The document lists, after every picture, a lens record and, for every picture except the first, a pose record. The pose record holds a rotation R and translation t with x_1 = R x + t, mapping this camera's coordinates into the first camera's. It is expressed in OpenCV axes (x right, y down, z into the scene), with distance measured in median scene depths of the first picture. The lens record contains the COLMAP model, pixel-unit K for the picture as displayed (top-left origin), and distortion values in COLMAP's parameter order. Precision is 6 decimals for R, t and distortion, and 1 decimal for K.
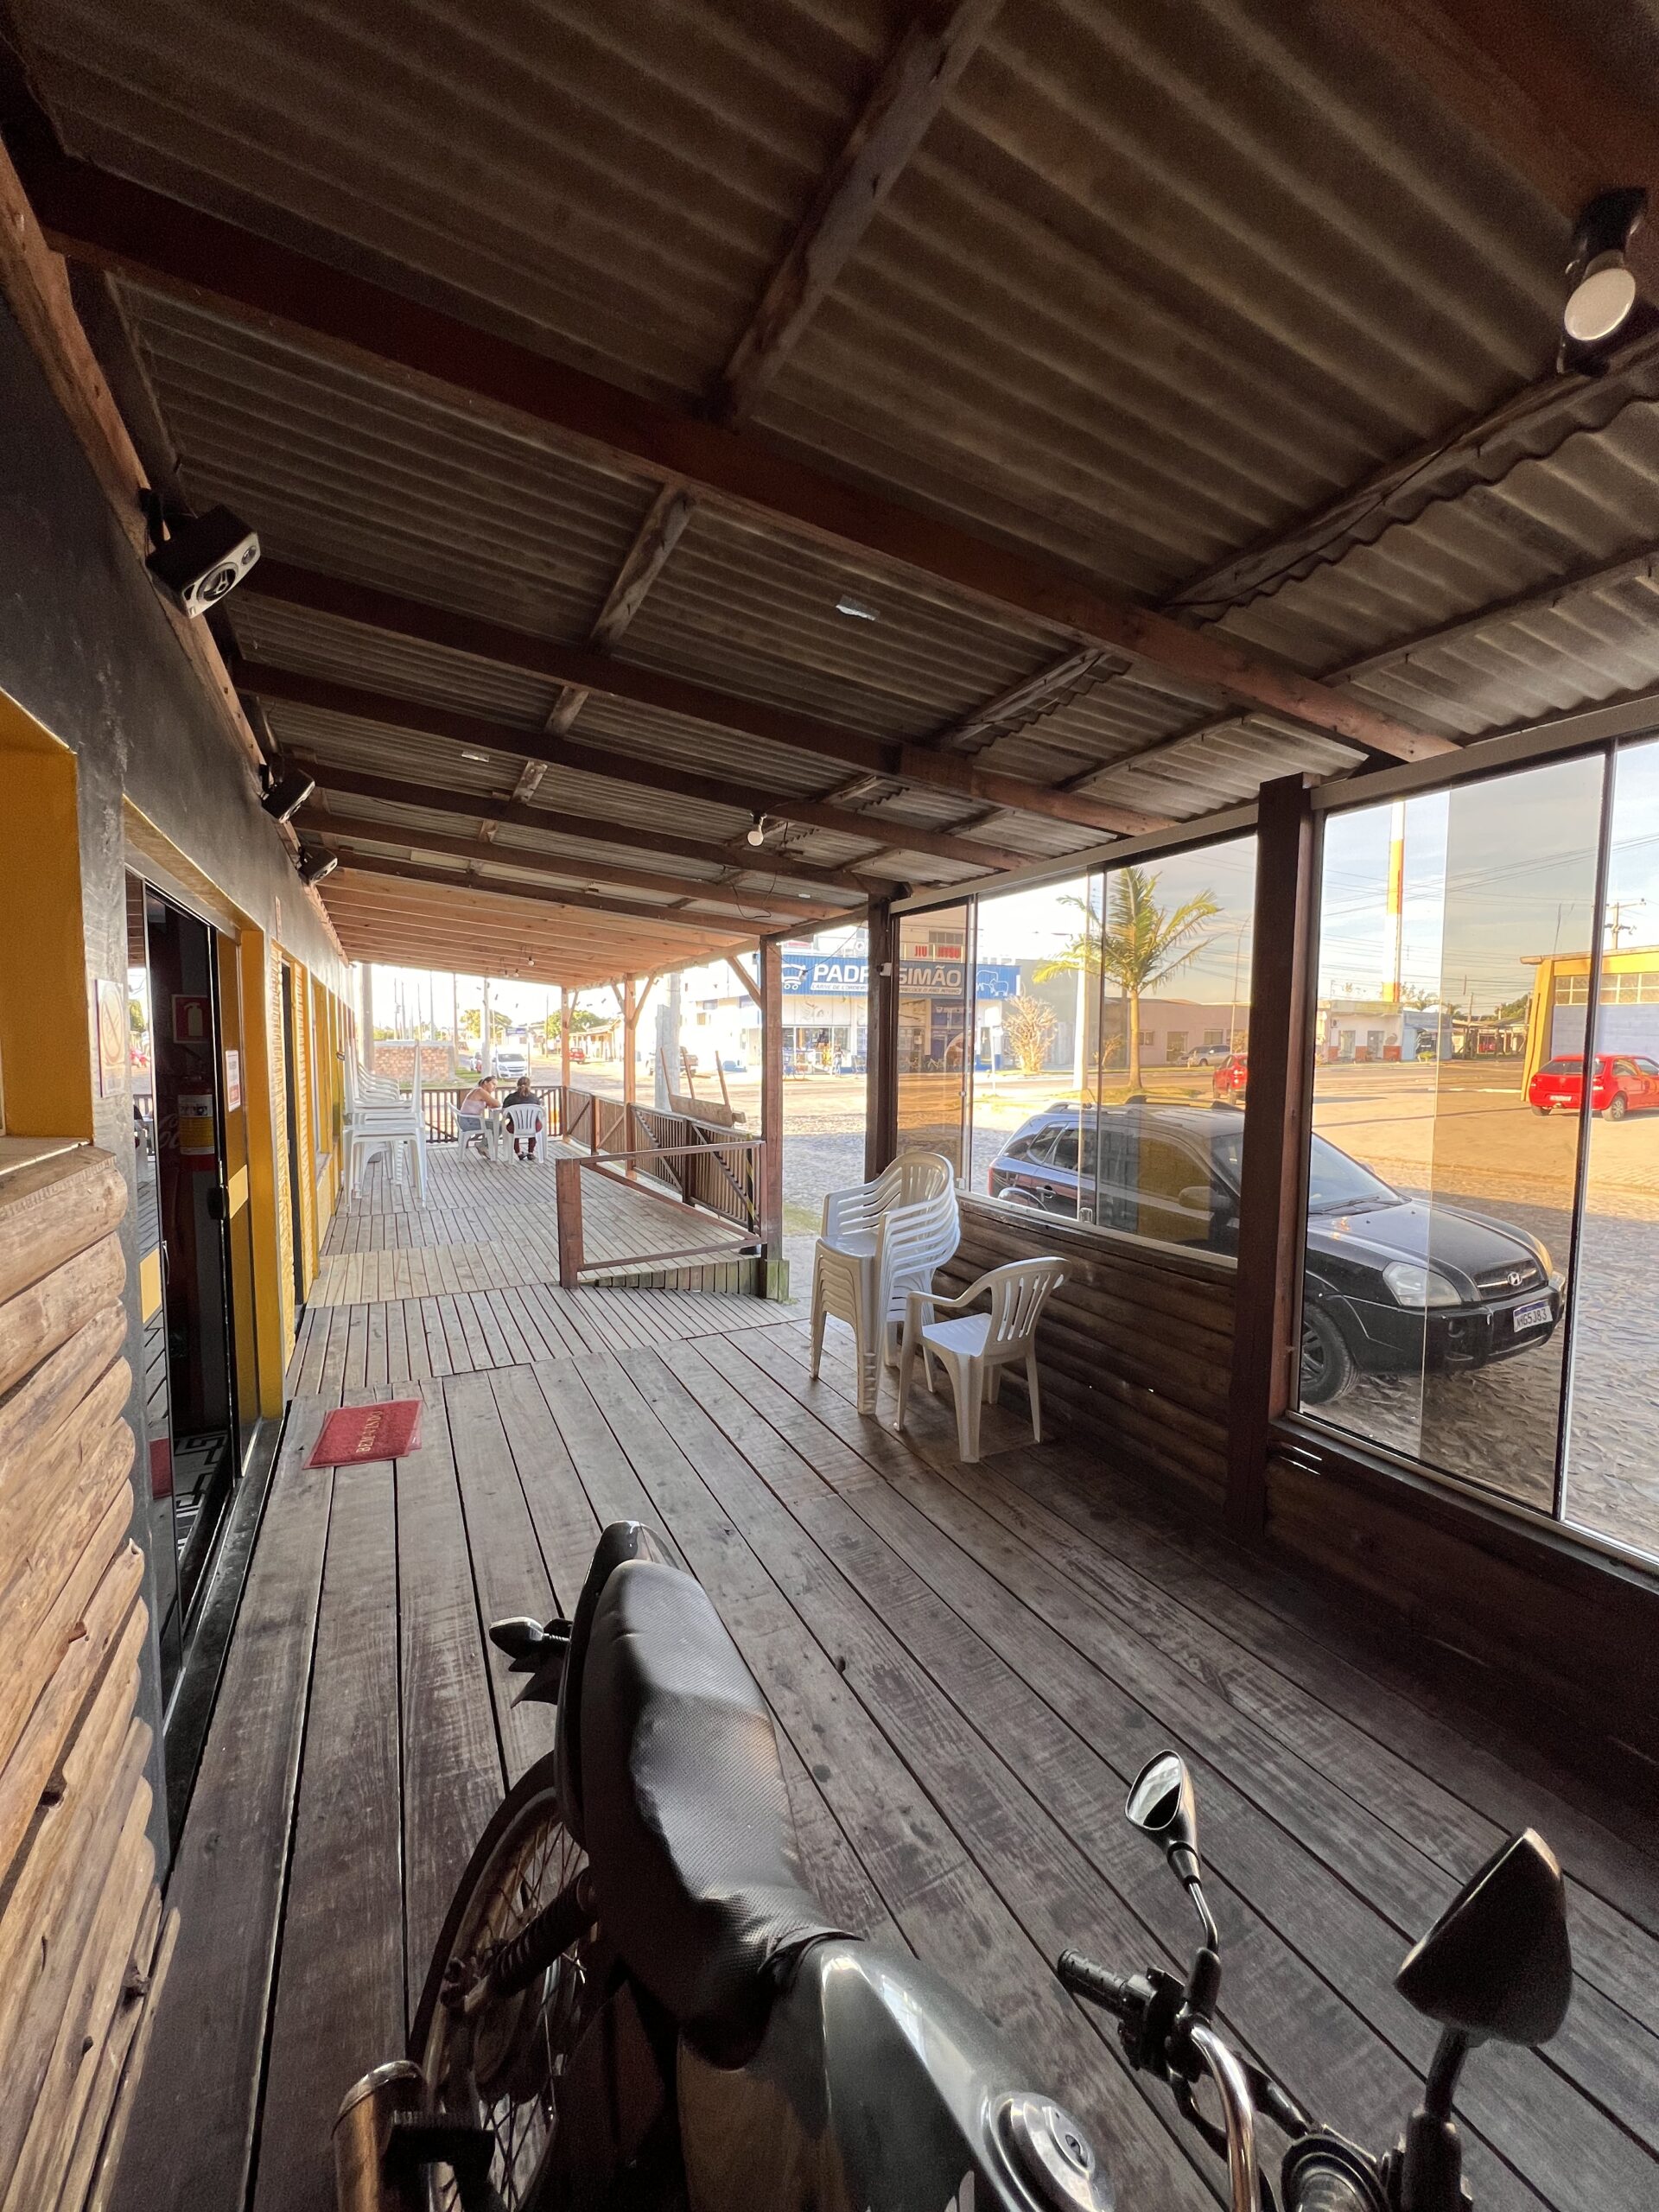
lens RADIAL K [[891.1, 0, 841.2], [0, 891.1, 1106.2], [0, 0, 1]] dist [0.000131, -0.000109]
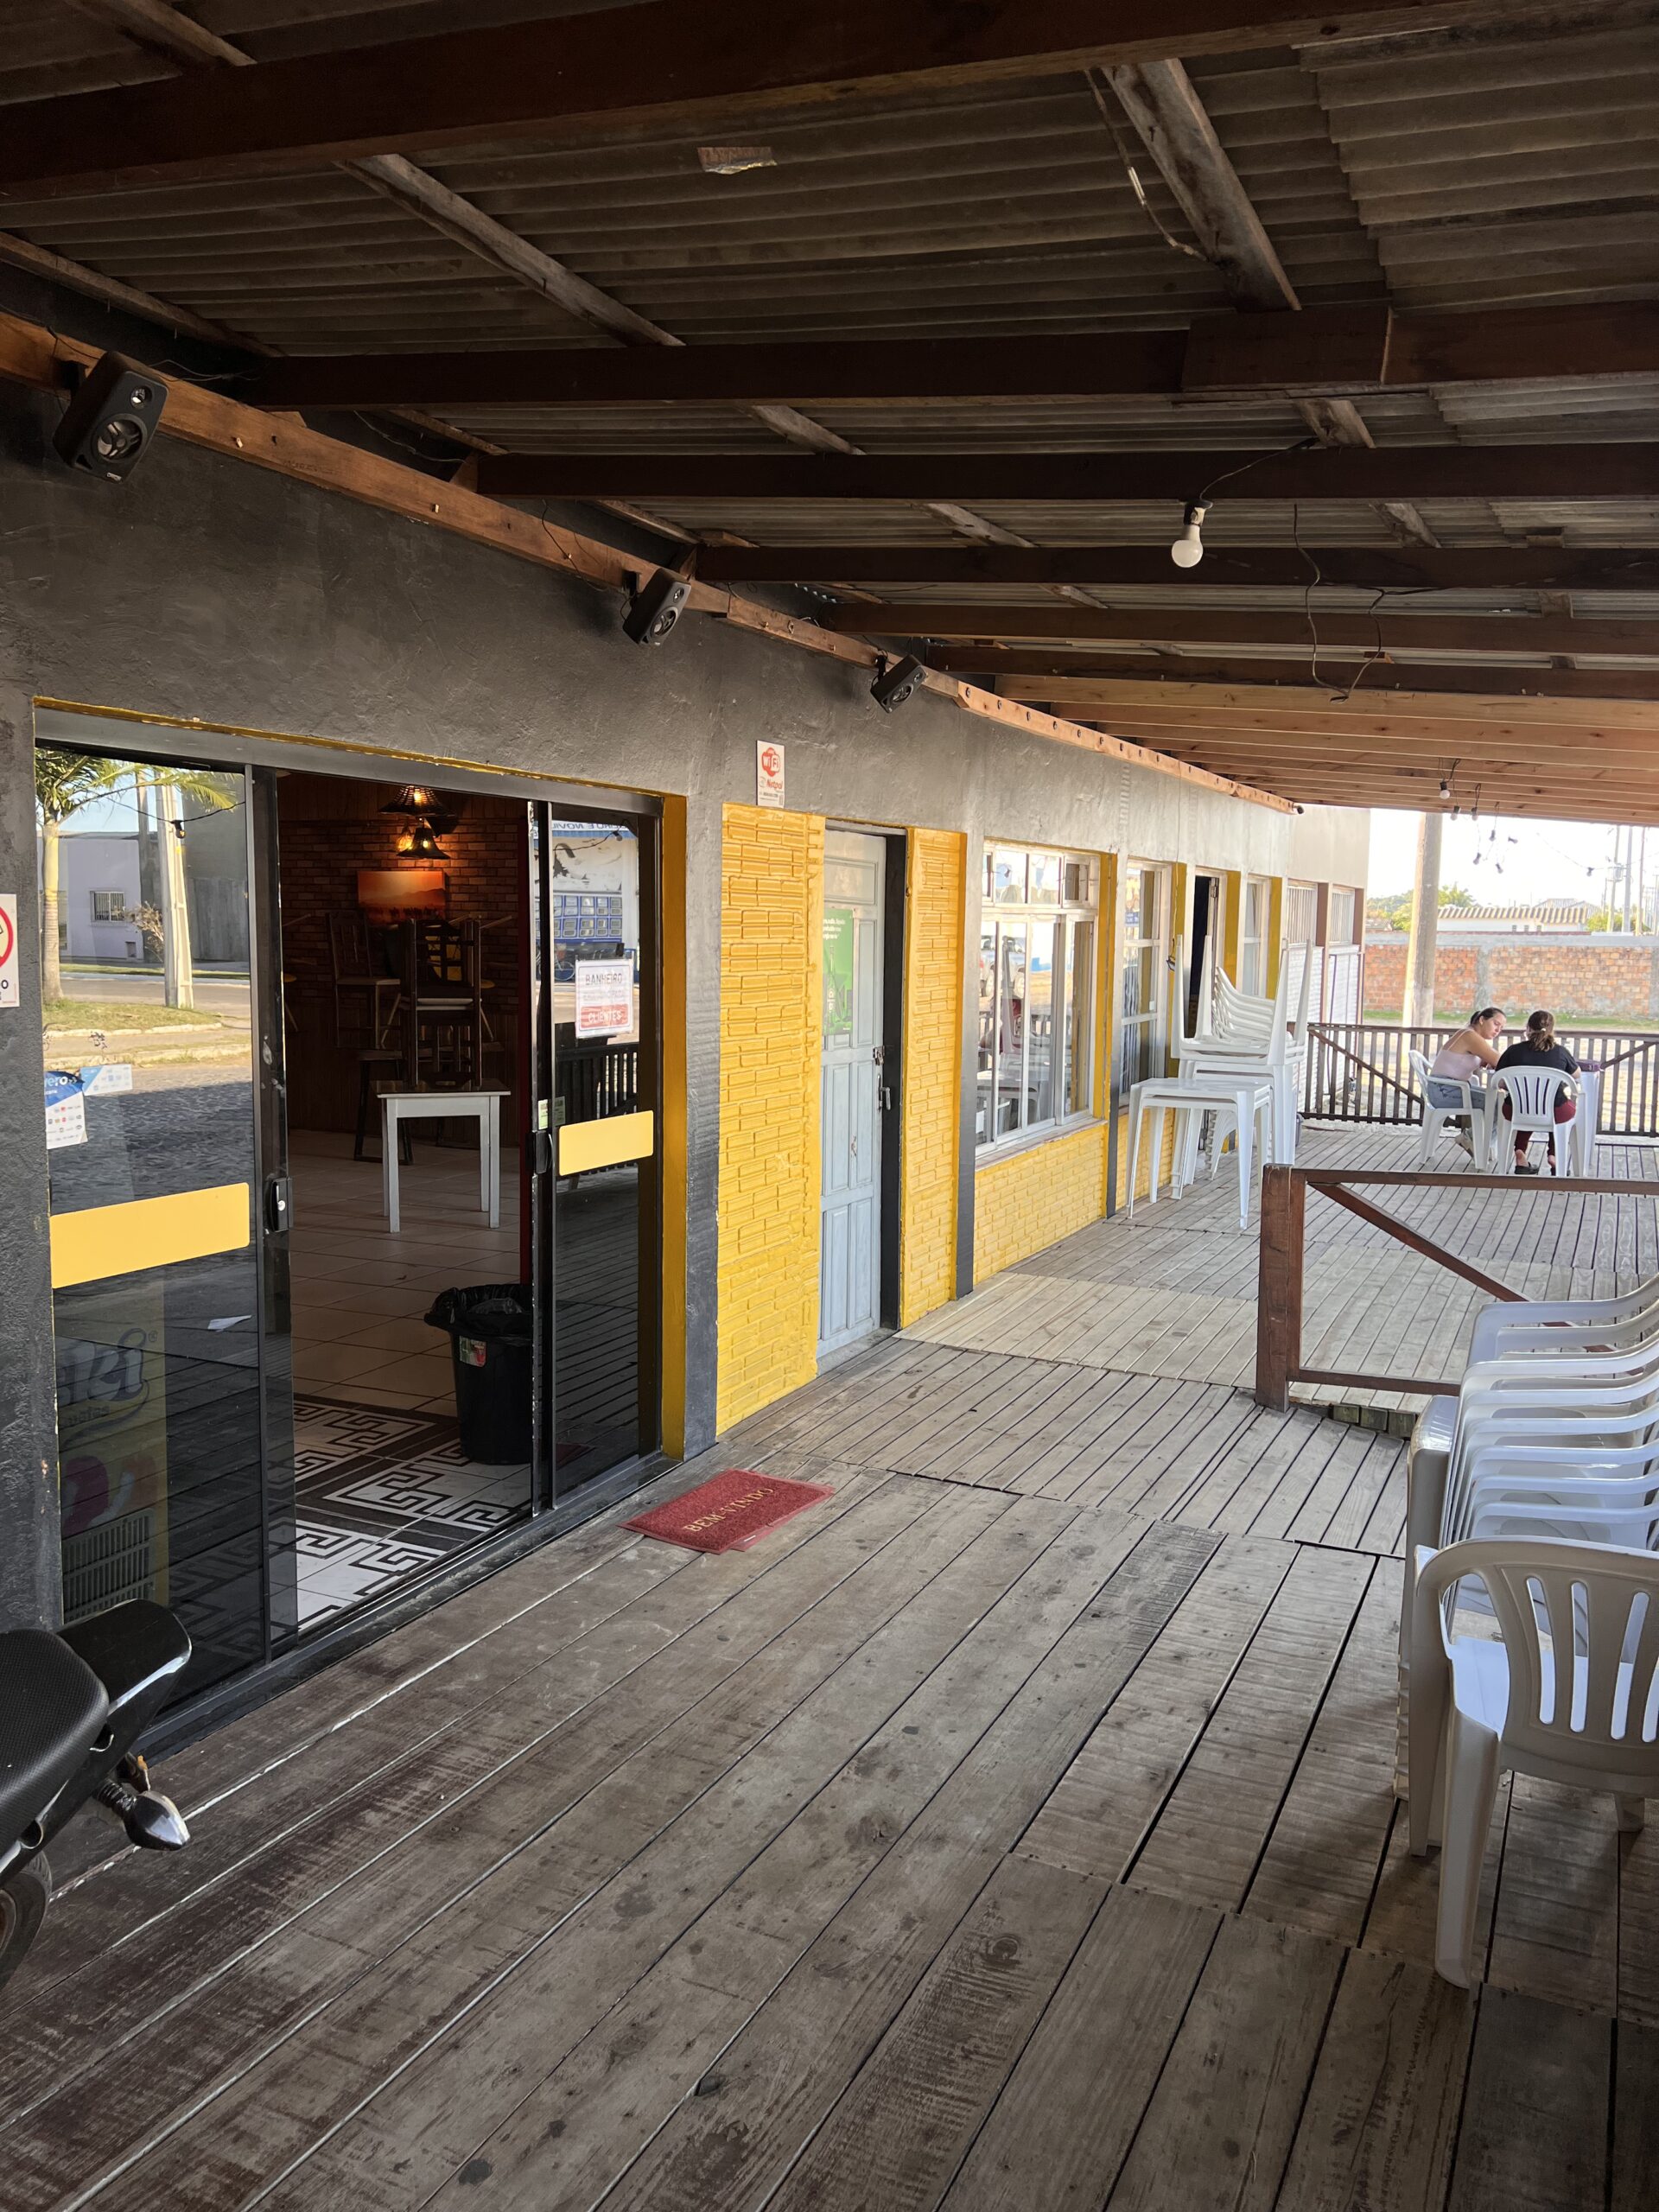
lens RADIAL K [[1687.8, 0, 816.2], [0, 1687.8, 1100.3], [0, 0, 1]] dist [0.016069, -0.007647]
pose [[0.602867, 0.092799, -0.792427, 0.380524], [-0.072600, 0.995473, 0.061344, -0.027152], [0.794532, 0.020548, 0.606875, 0.182726]]
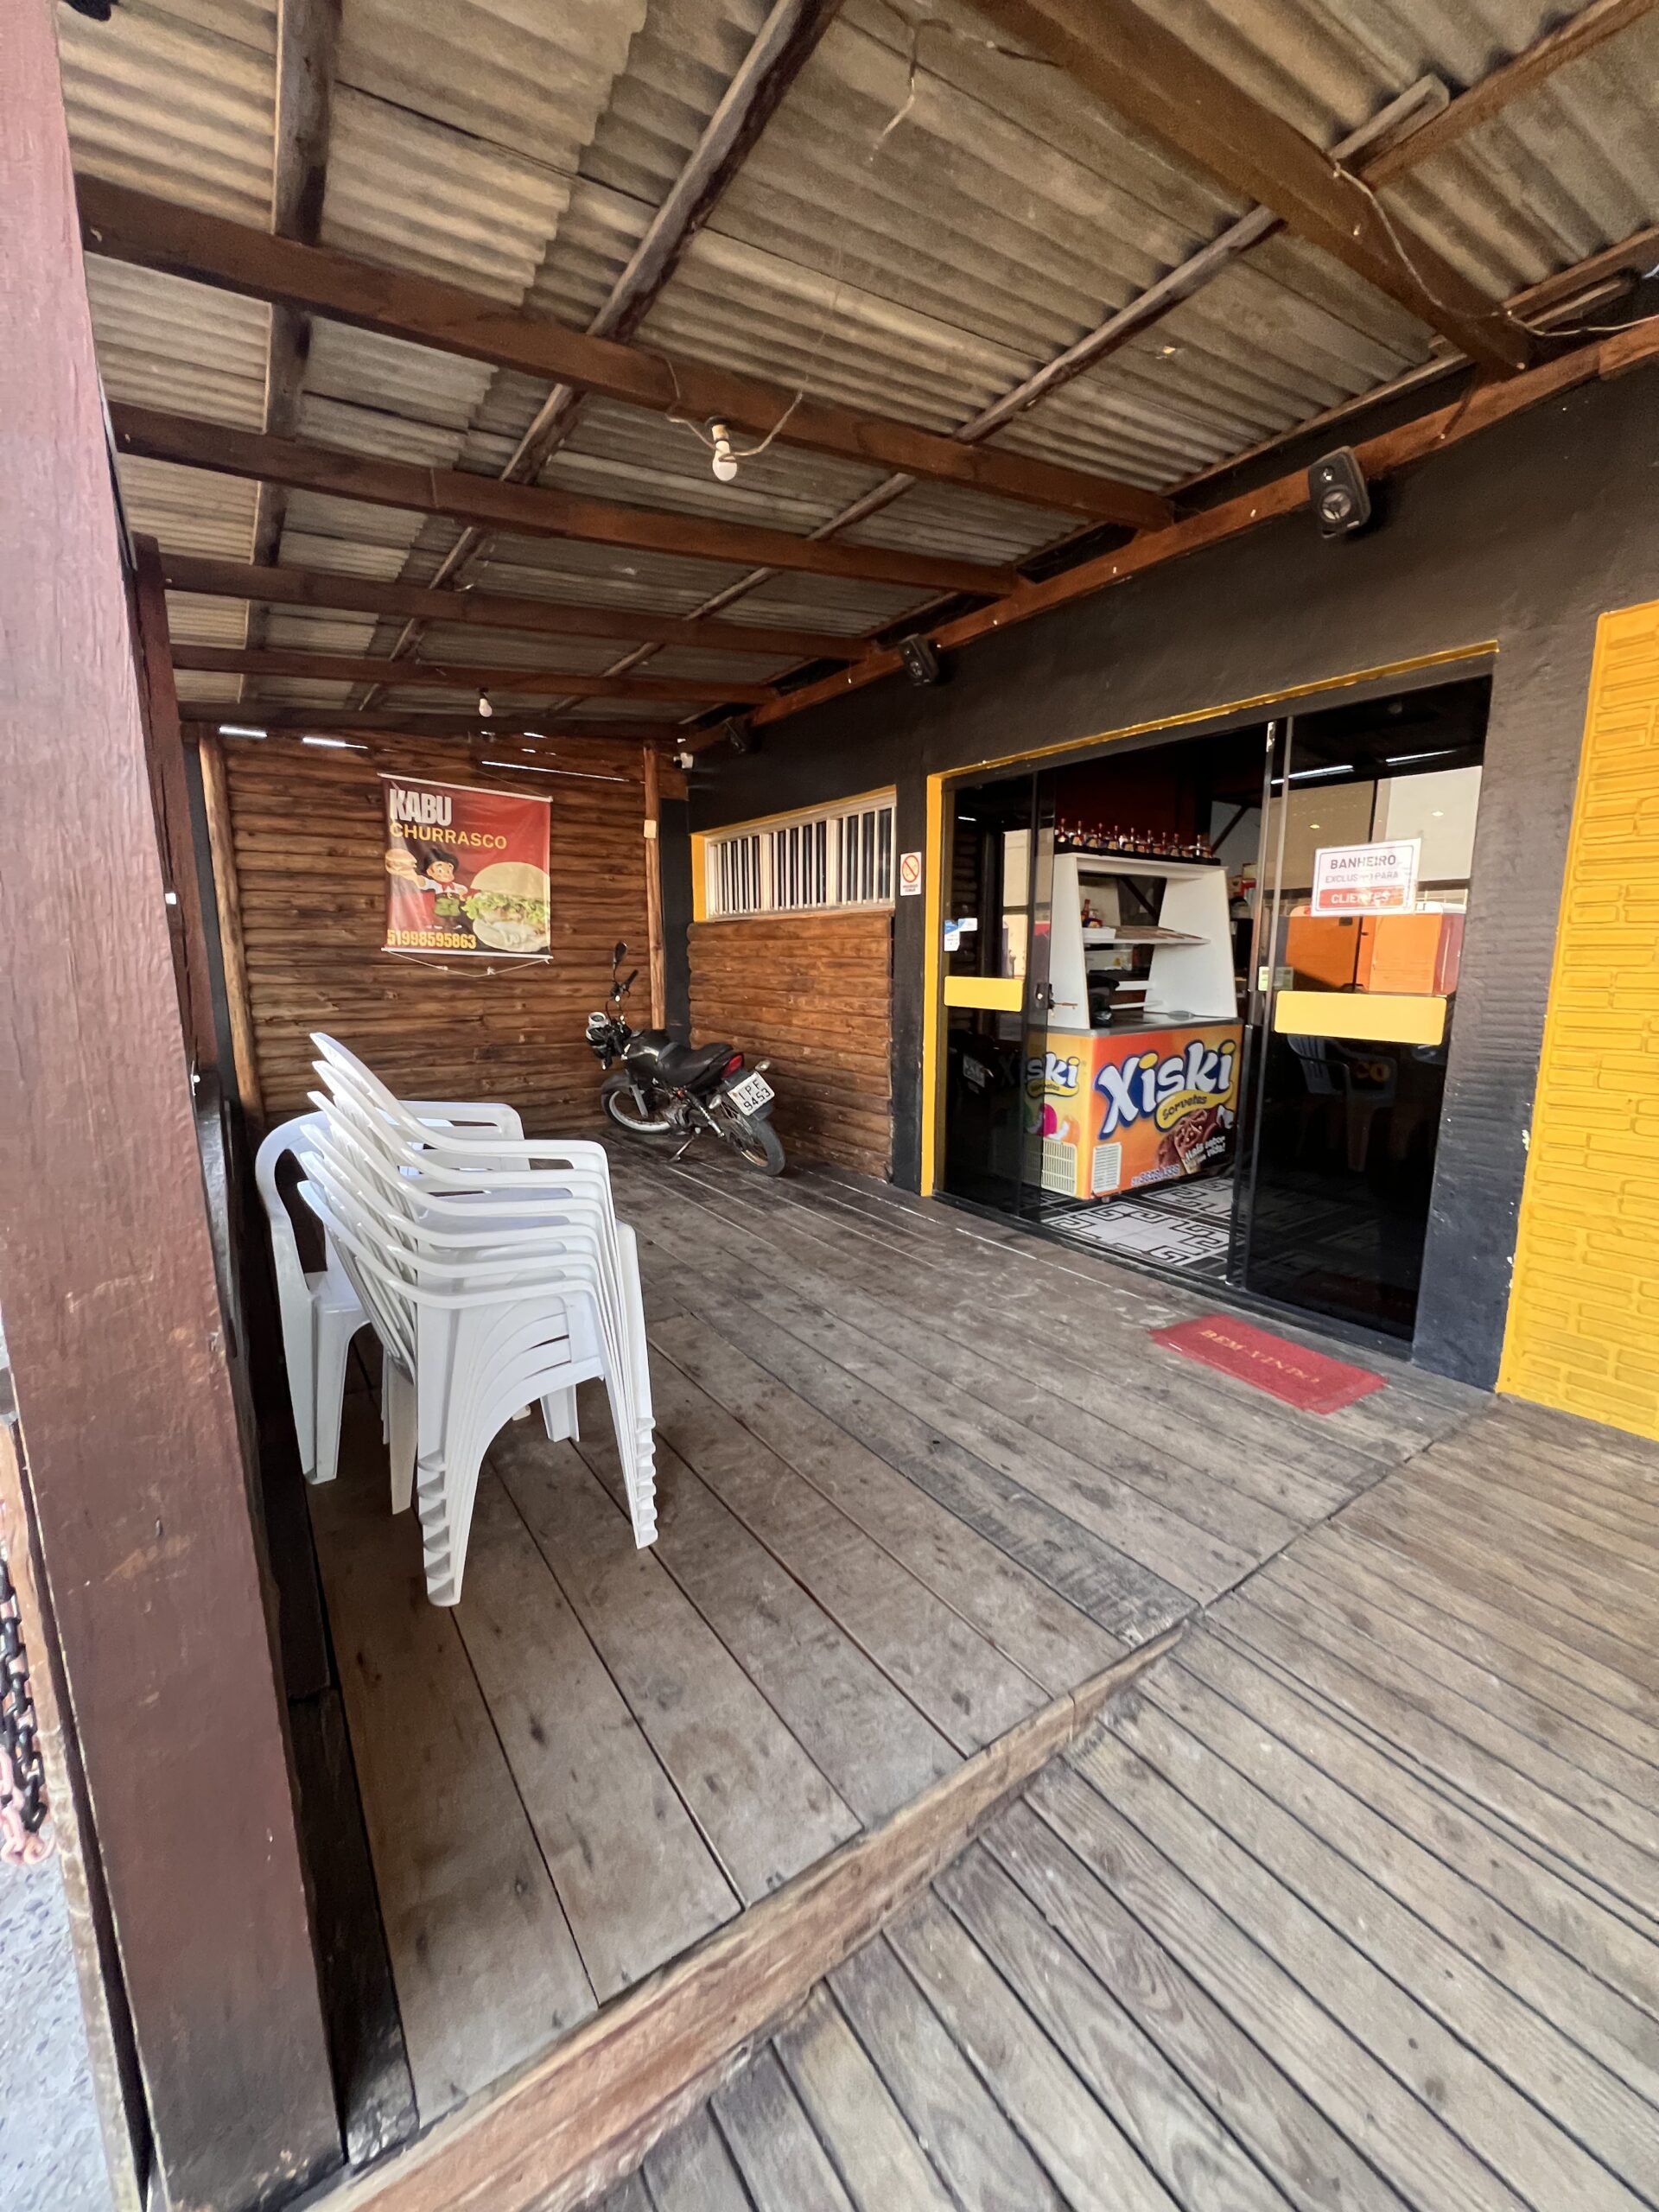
lens RADIAL K [[891.1, 0, 822.8], [0, 891.1, 1113.8], [0, 0, 1]] dist [0.000131, -0.000109]
pose [[-0.992438, 0.021691, -0.120813, -0.057011], [-0.010111, 0.966470, 0.256581, -0.016557], [0.122327, 0.255862, -0.958942, 1.185385]]
